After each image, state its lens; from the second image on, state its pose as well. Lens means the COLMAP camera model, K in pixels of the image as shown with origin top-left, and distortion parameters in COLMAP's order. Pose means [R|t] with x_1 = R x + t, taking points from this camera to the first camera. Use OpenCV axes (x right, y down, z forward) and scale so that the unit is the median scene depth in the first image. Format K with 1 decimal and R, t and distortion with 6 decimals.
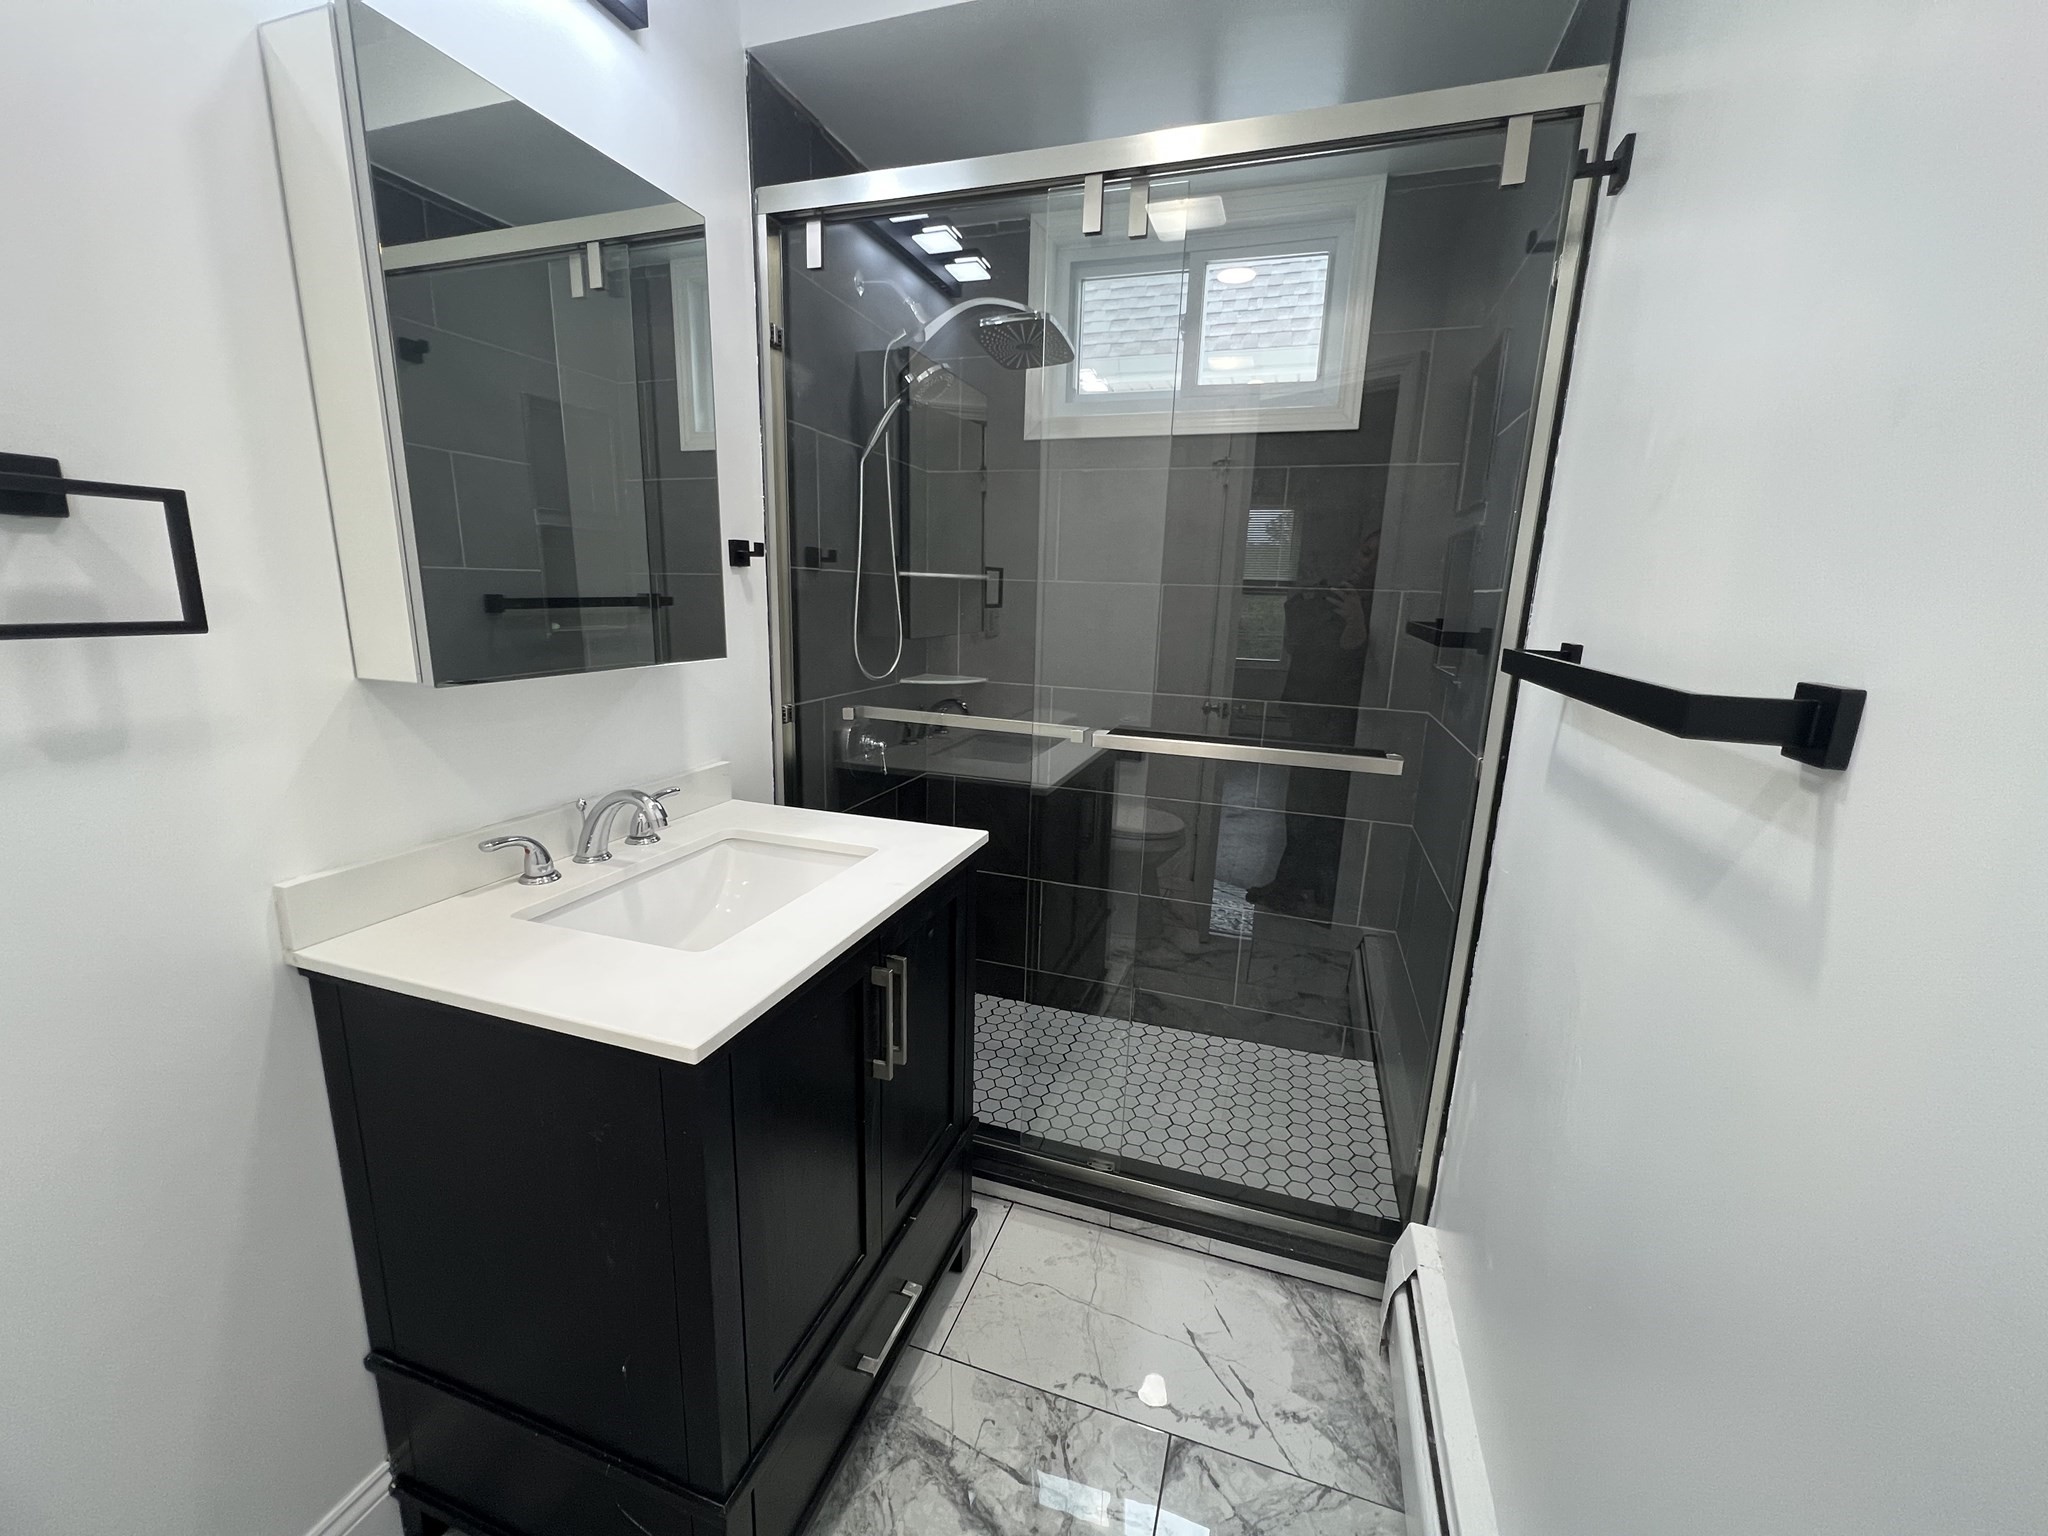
lens RADIAL K [[823.3, 0, 1023.2], [0, 823.3, 772.0], [0, 0, 1]] dist [-0.001736, 0.000400]
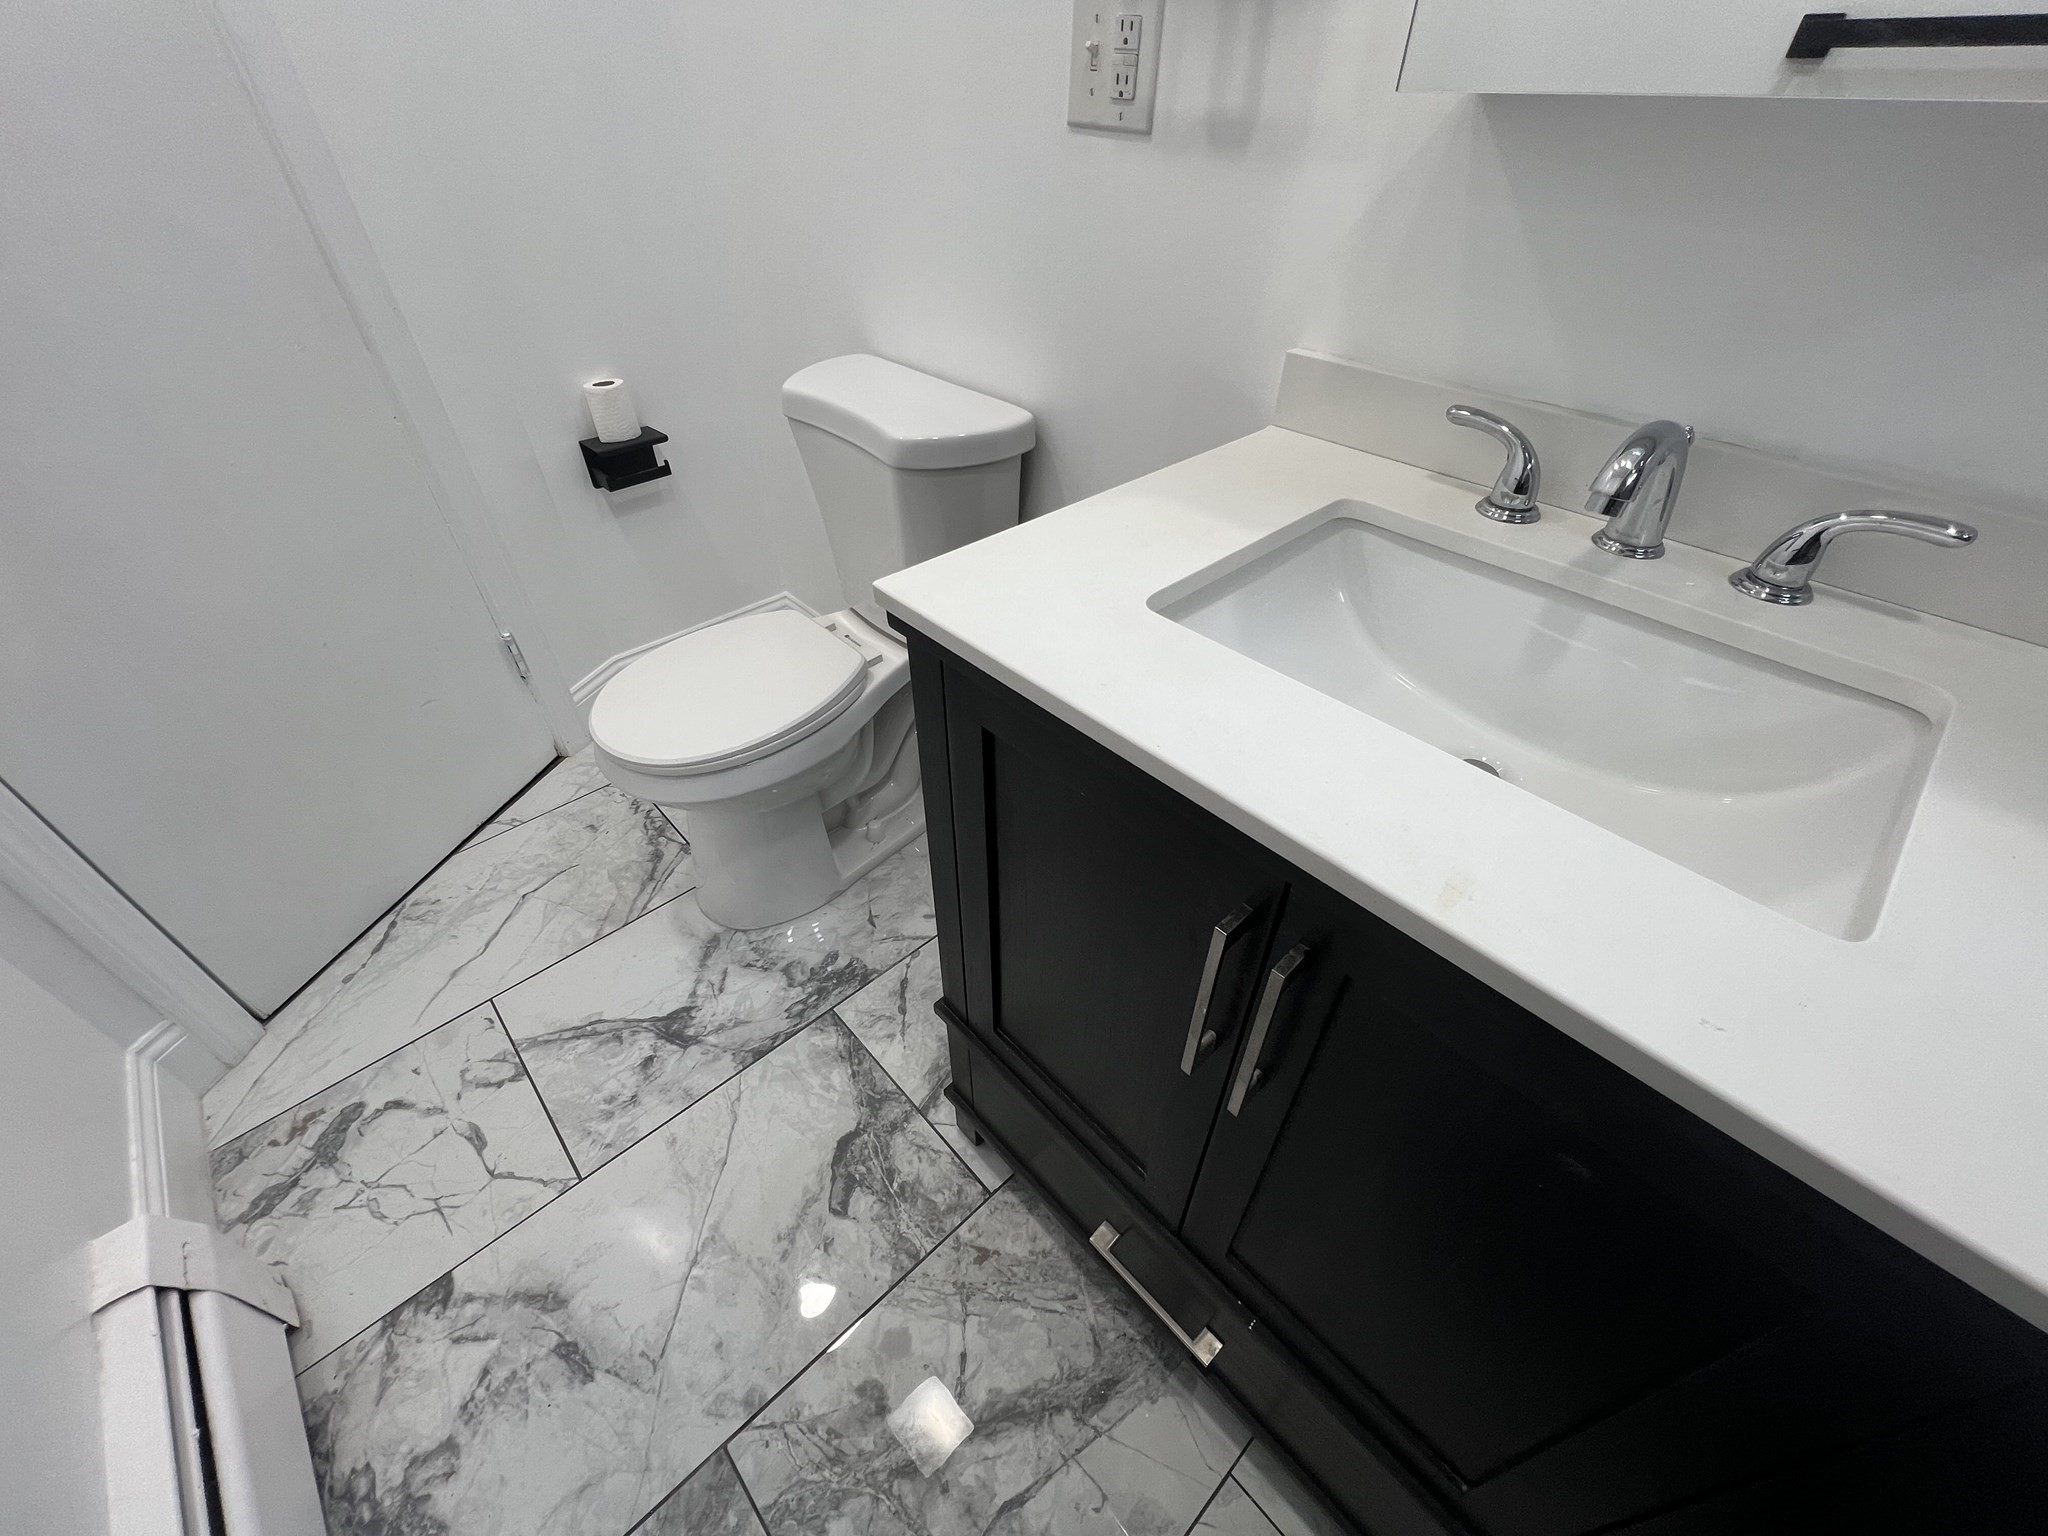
lens RADIAL K [[823.3, 0, 1023.2], [0, 823.3, 772.0], [0, 0, 1]] dist [-0.001736, 0.000400]
pose [[-0.476390, 0.547082, -0.688298, 0.133046], [-0.207143, 0.690967, 0.692572, -0.089211], [0.854485, 0.472511, -0.215846, 0.852941]]
